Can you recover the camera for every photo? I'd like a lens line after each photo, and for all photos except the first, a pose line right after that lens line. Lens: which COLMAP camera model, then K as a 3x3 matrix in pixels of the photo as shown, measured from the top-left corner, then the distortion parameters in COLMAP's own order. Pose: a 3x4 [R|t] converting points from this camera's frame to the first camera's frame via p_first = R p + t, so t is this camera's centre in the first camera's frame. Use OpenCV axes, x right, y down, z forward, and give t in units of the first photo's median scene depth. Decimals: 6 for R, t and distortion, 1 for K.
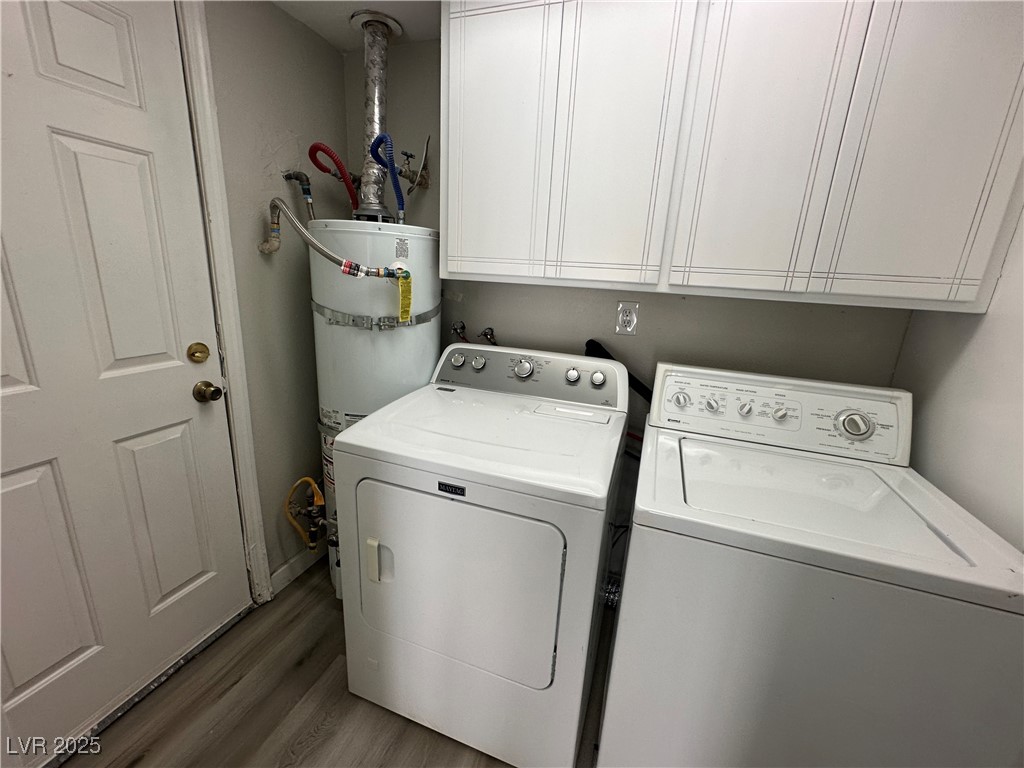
lens RADIAL K [[409.7, 0, 512.0], [0, 409.7, 384.0], [0, 0, 1]] dist [-0.002004, 0.000265]
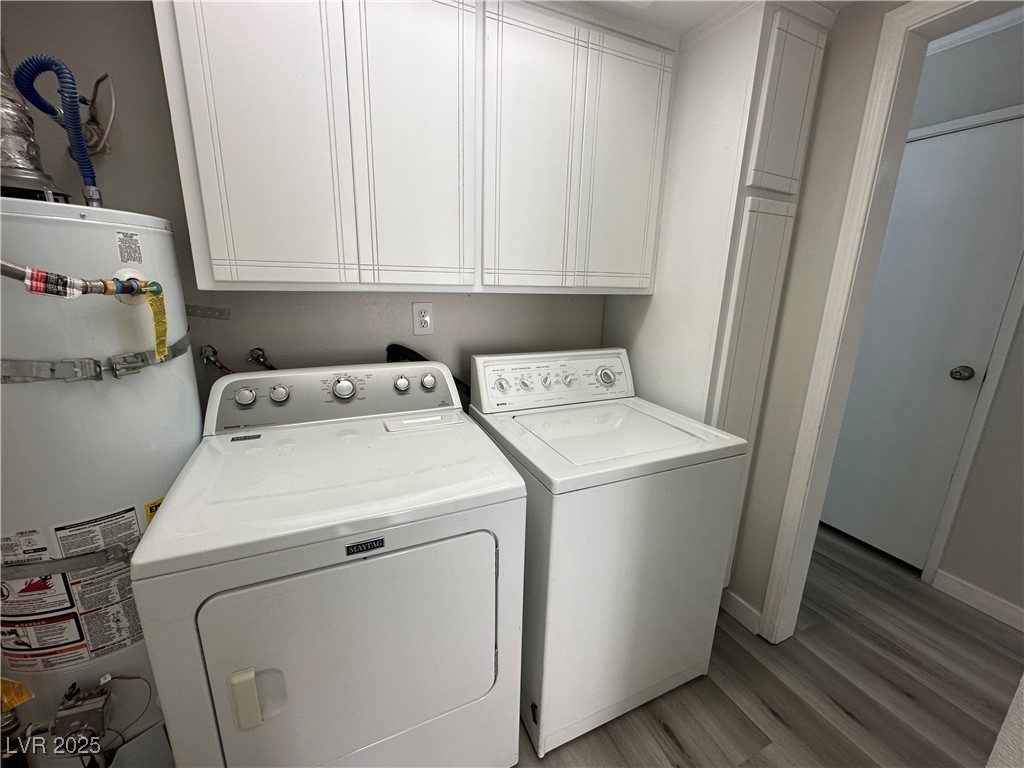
lens RADIAL K [[409.7, 0, 512.0], [0, 409.7, 384.0], [0, 0, 1]] dist [-0.002004, 0.000265]
pose [[0.719885, -0.206699, 0.662602, -0.327329], [0.195803, 0.976334, 0.091837, -0.064347], [-0.665903, 0.063627, 0.743320, 0.133382]]
